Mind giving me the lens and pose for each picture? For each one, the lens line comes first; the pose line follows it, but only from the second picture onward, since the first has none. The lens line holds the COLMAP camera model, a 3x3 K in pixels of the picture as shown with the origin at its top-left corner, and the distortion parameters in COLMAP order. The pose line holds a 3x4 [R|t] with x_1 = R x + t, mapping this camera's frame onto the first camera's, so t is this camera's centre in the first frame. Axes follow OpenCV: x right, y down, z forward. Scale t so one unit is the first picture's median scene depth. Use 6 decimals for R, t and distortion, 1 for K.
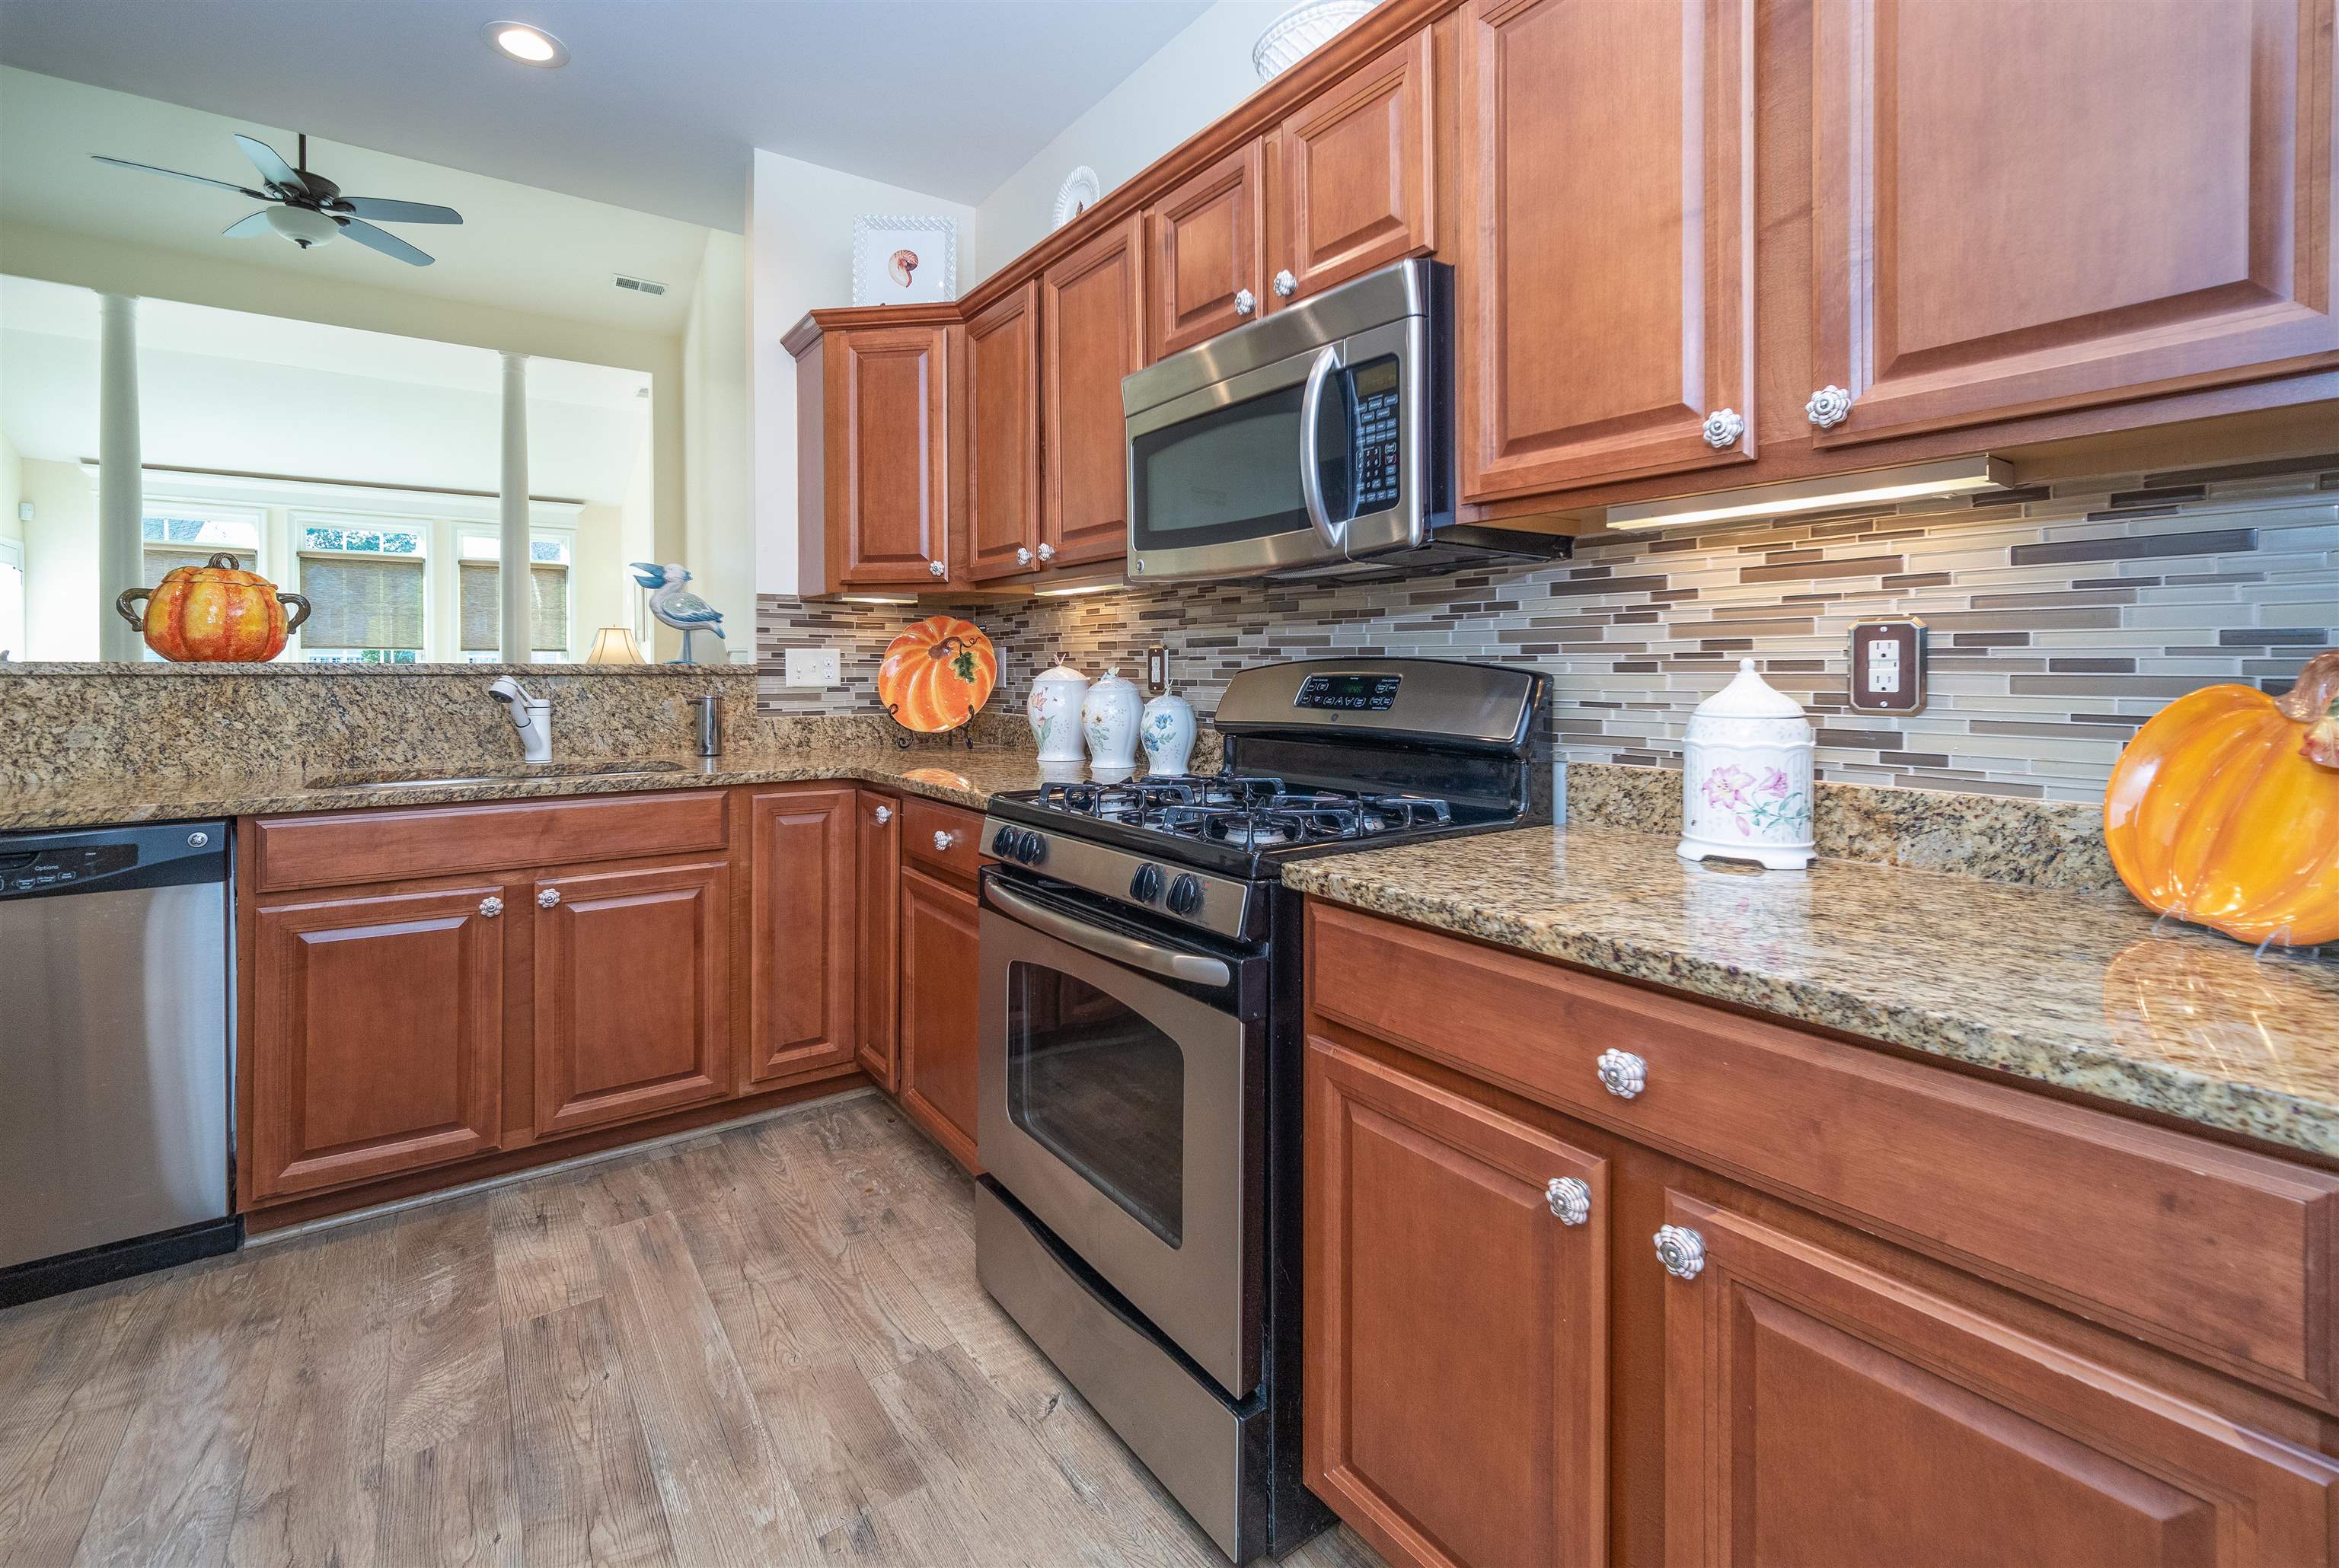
lens RADIAL K [[1065.2, 0, 1211.4], [0, 1065.2, 677.1], [0, 0, 1]] dist [0.010246, -0.000409]
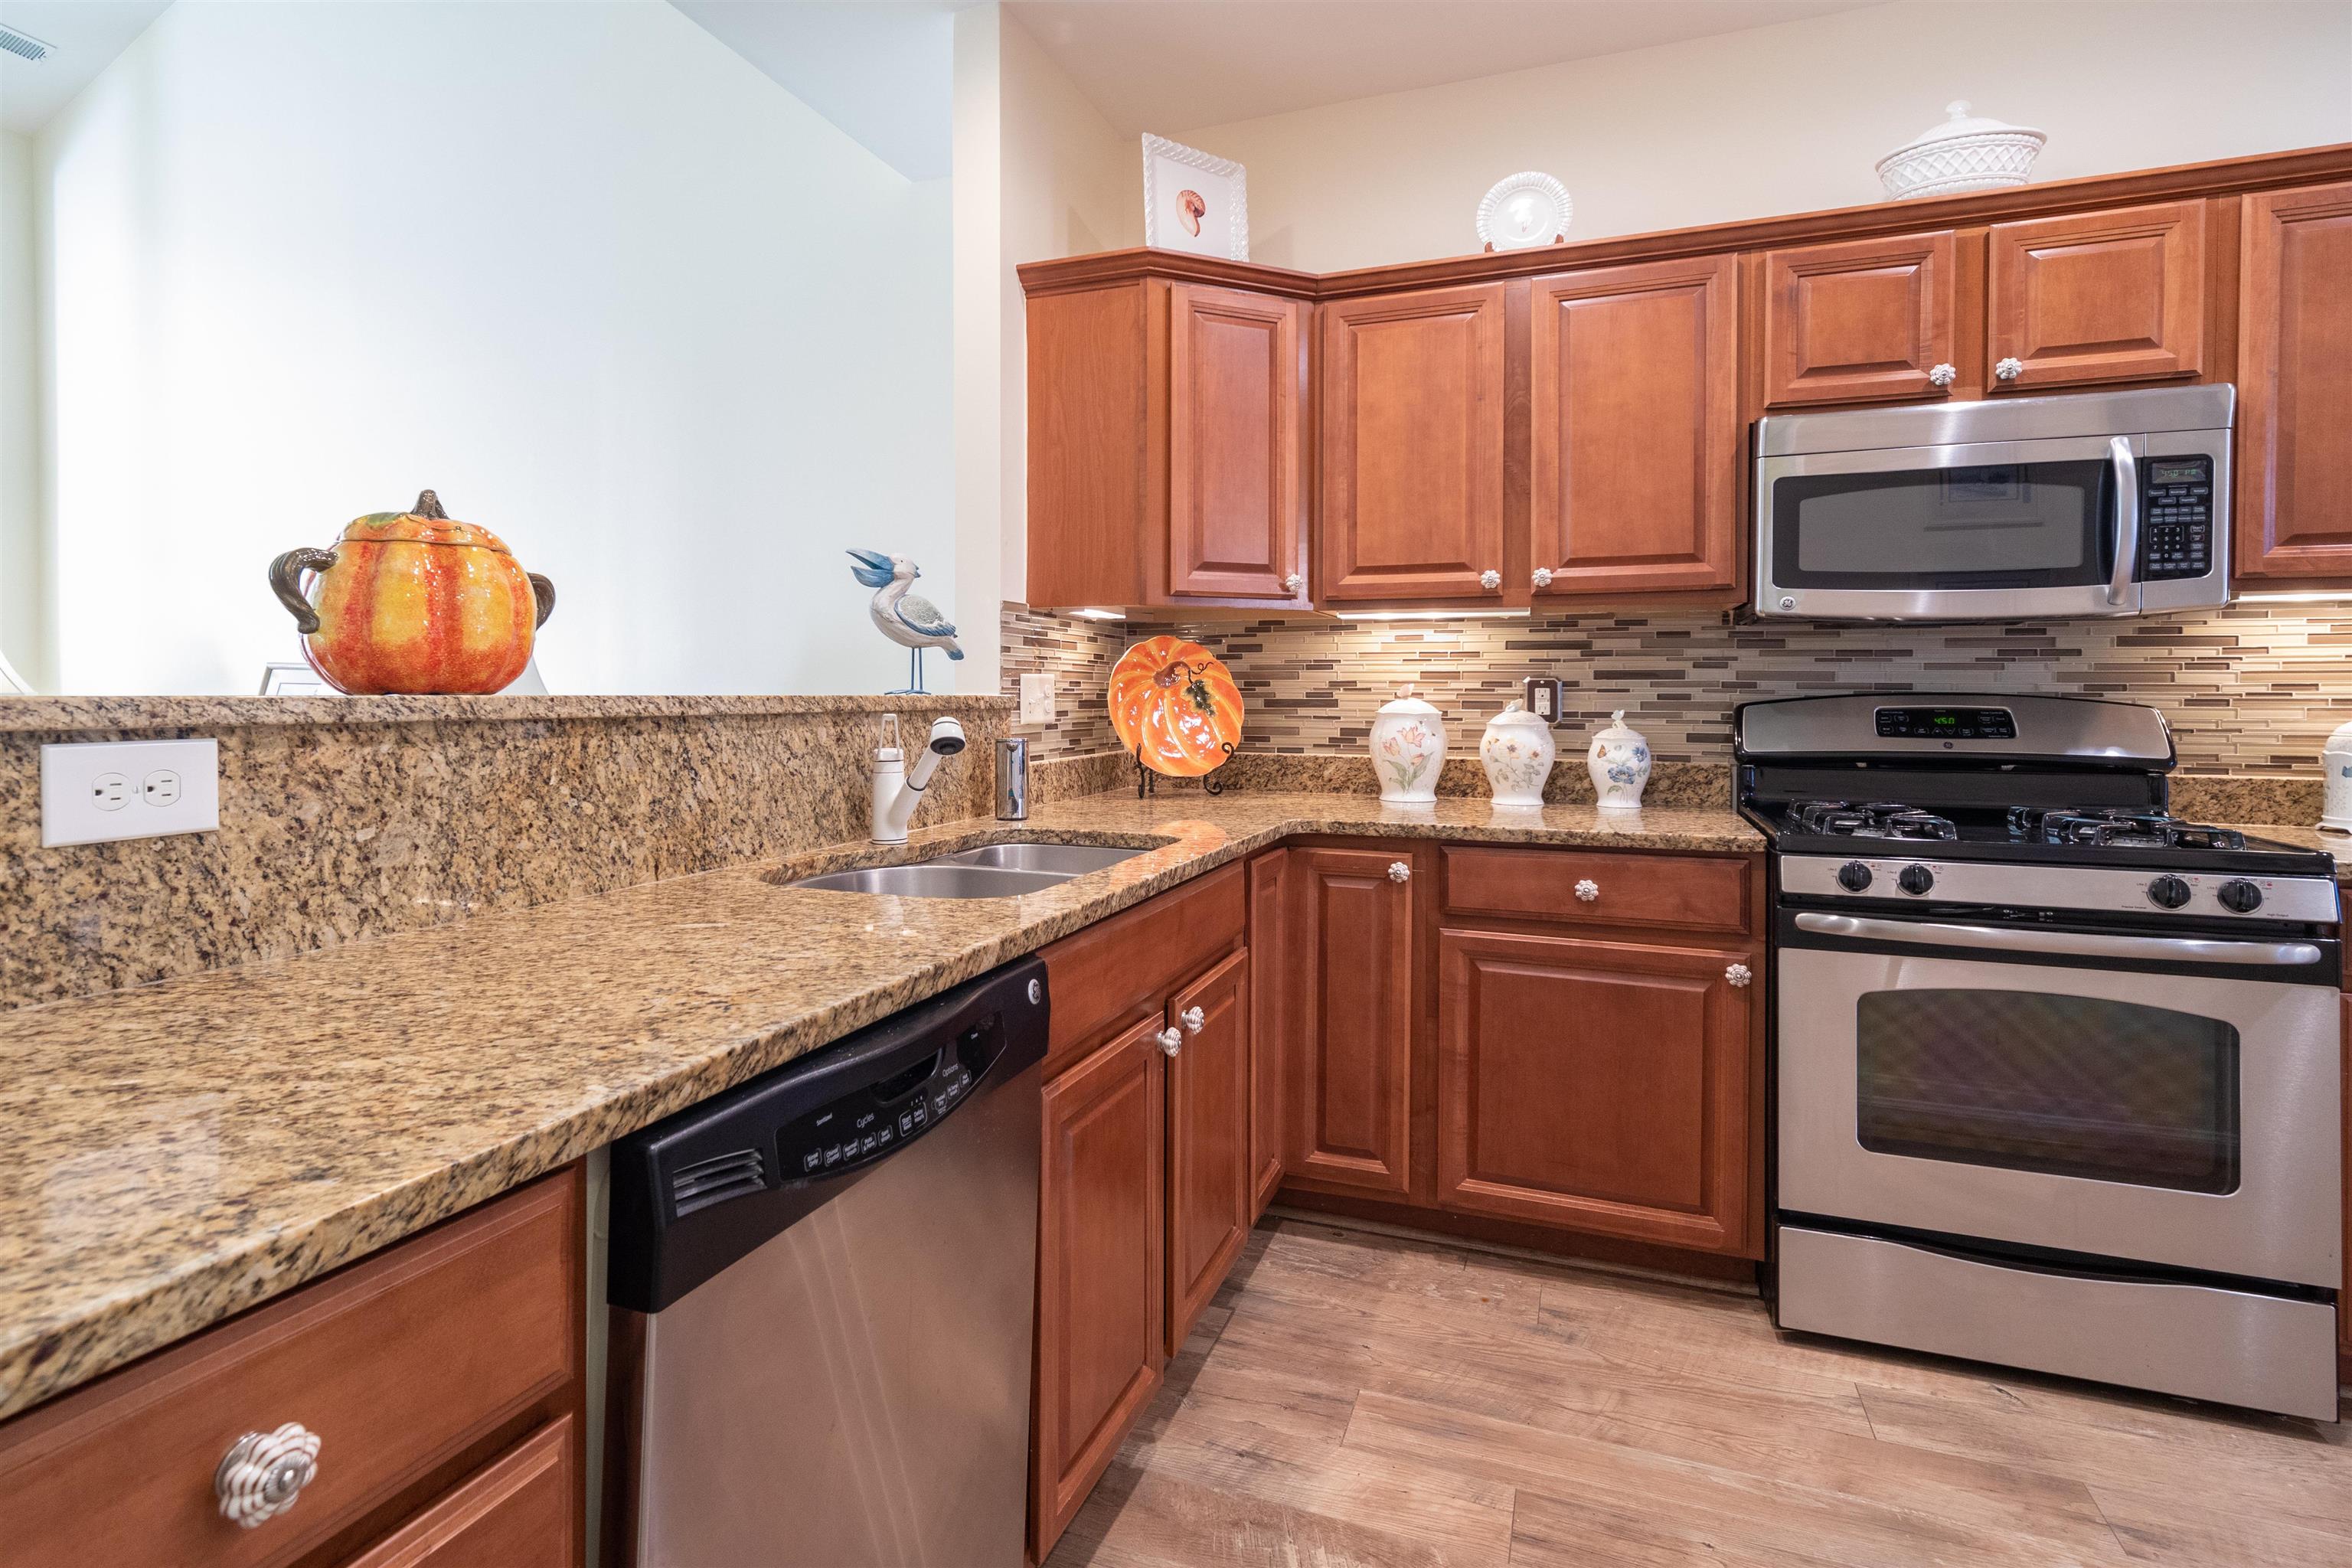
lens RADIAL K [[1162.2, 0, 1159.6], [0, 1162.2, 701.7], [0, 0, 1]] dist [0.004172, 0.000541]
pose [[0.832299, -0.003628, 0.554315, -1.028496], [0.002503, 0.999993, 0.002787, -0.011826], [-0.554322, -0.000933, 0.832302, 0.342243]]
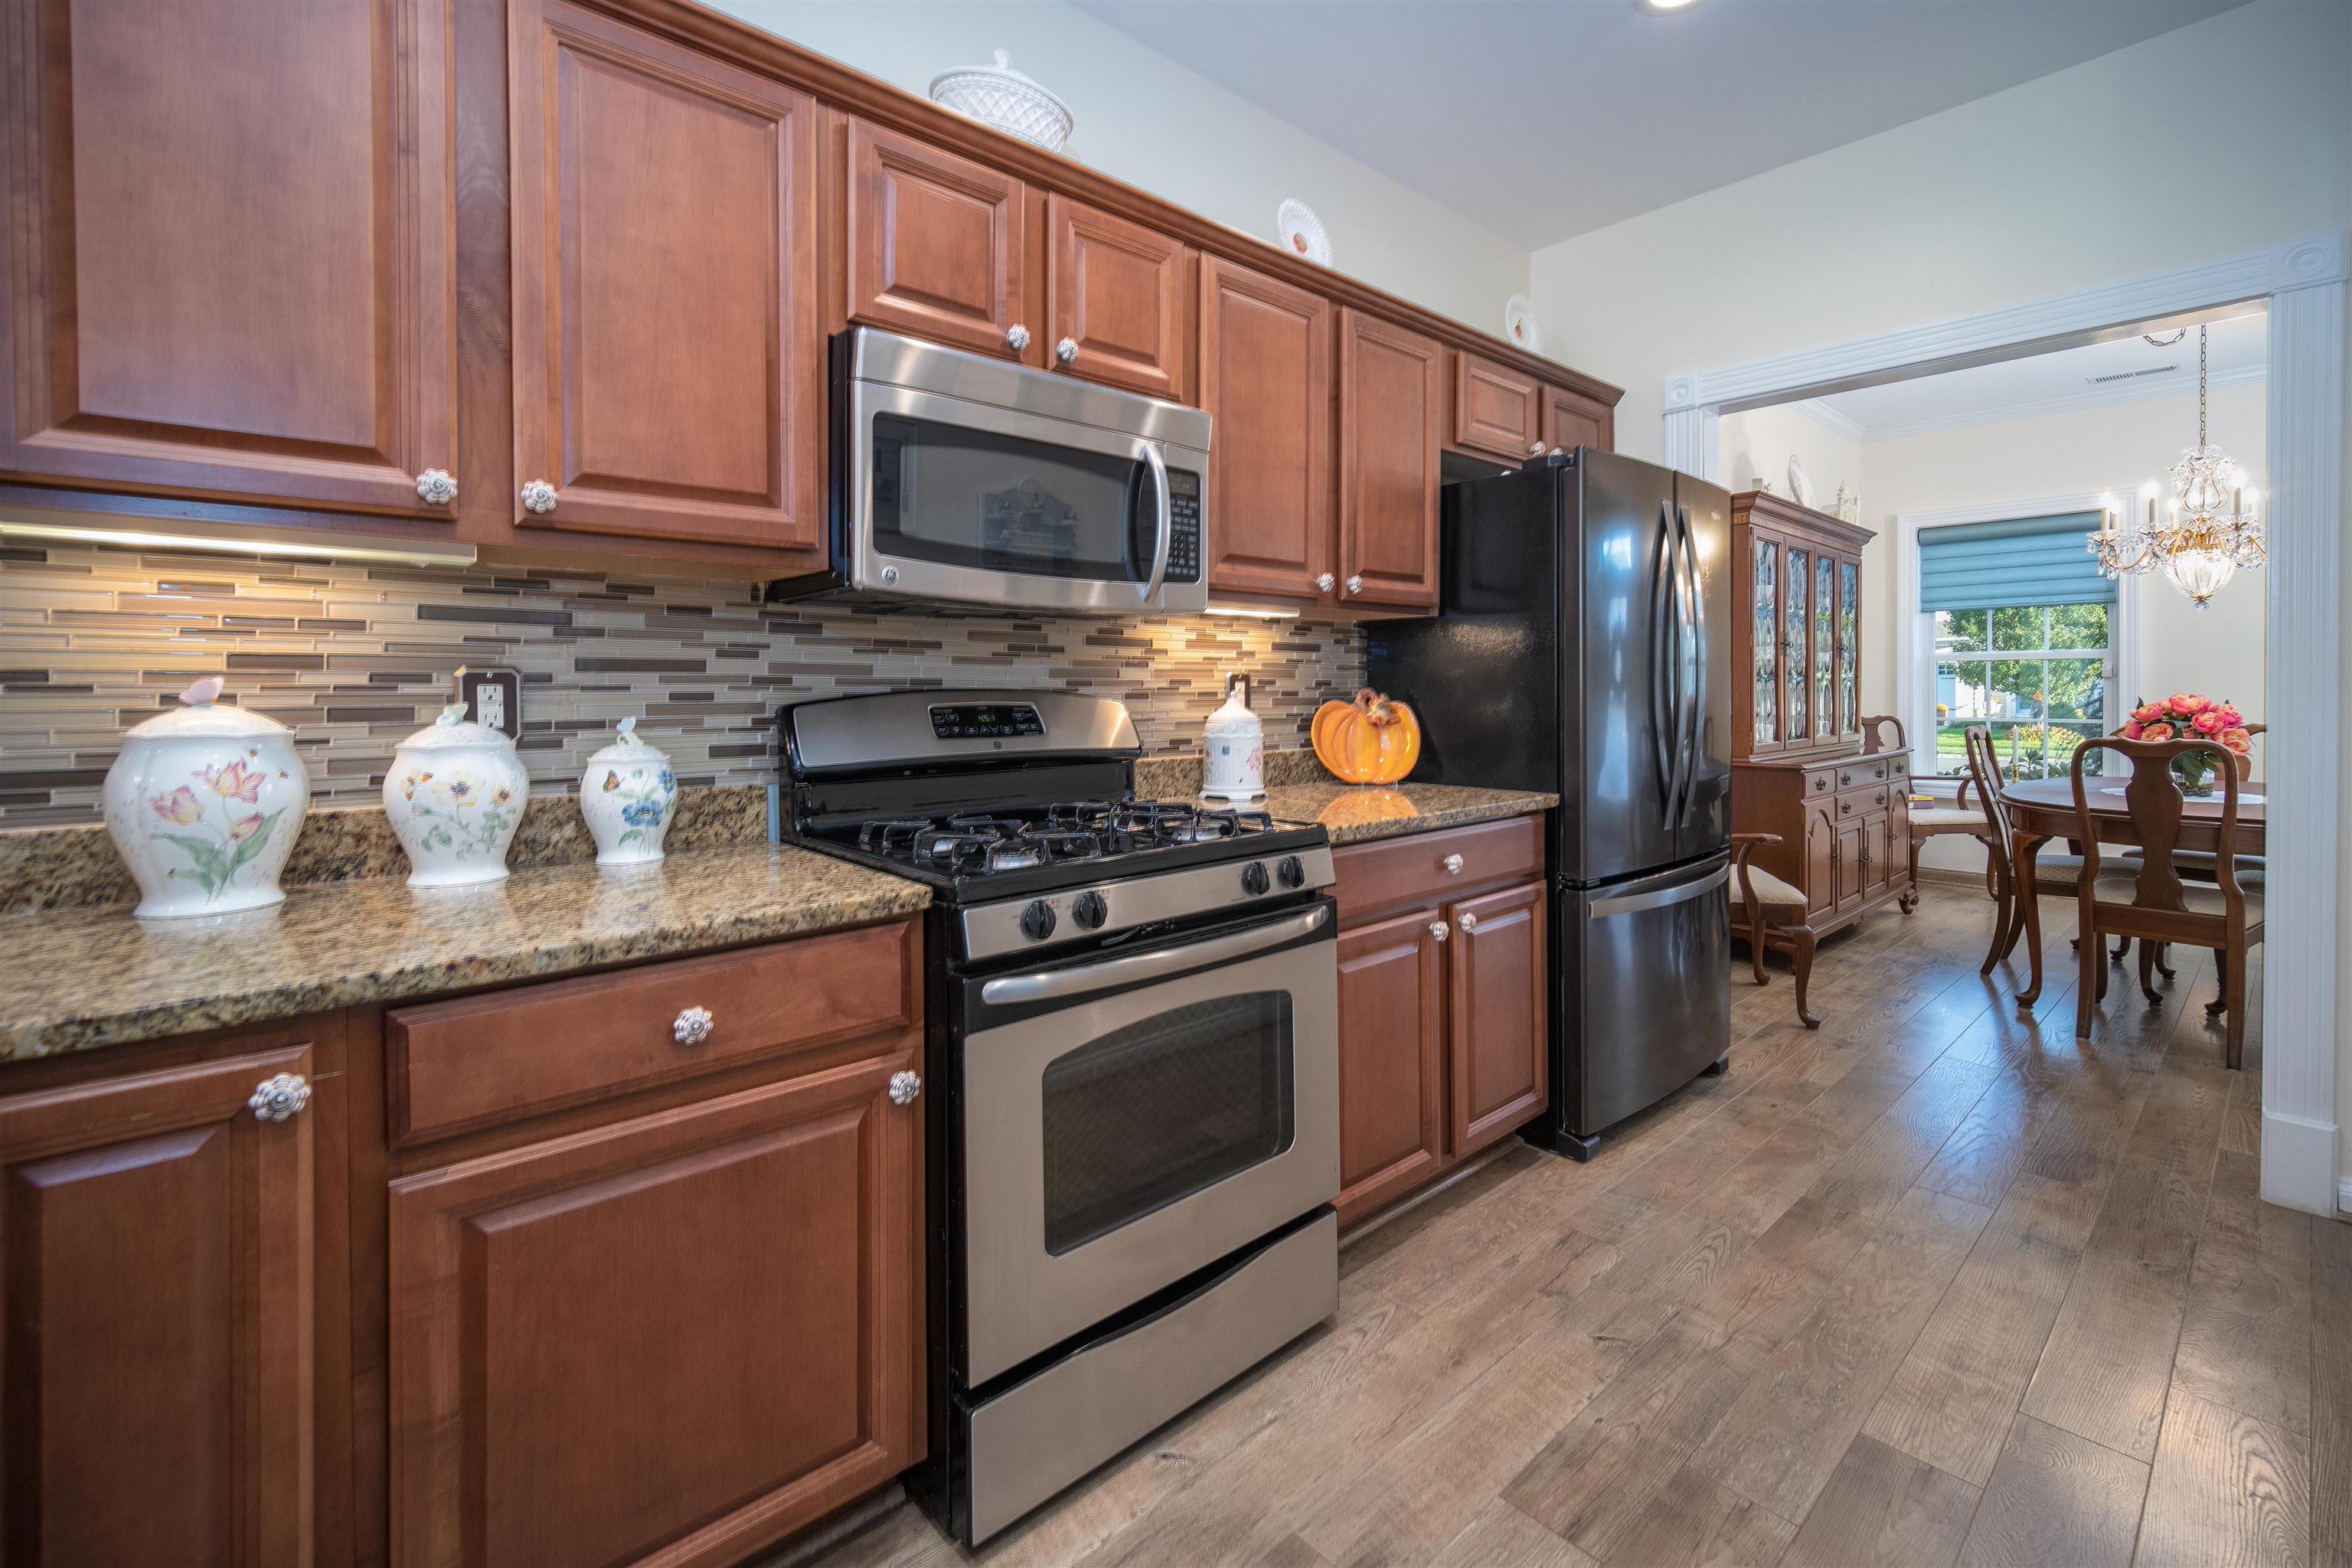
lens RADIAL K [[1021.4, 0, 1164.4], [0, 1021.4, 697.5], [0, 0, 1]] dist [-0.002331, 0.000139]
pose [[-0.098478, -0.009115, 0.995097, -0.733209], [0.011488, 0.999881, 0.010296, -0.015028], [-0.995073, 0.012445, -0.098362, 0.747767]]
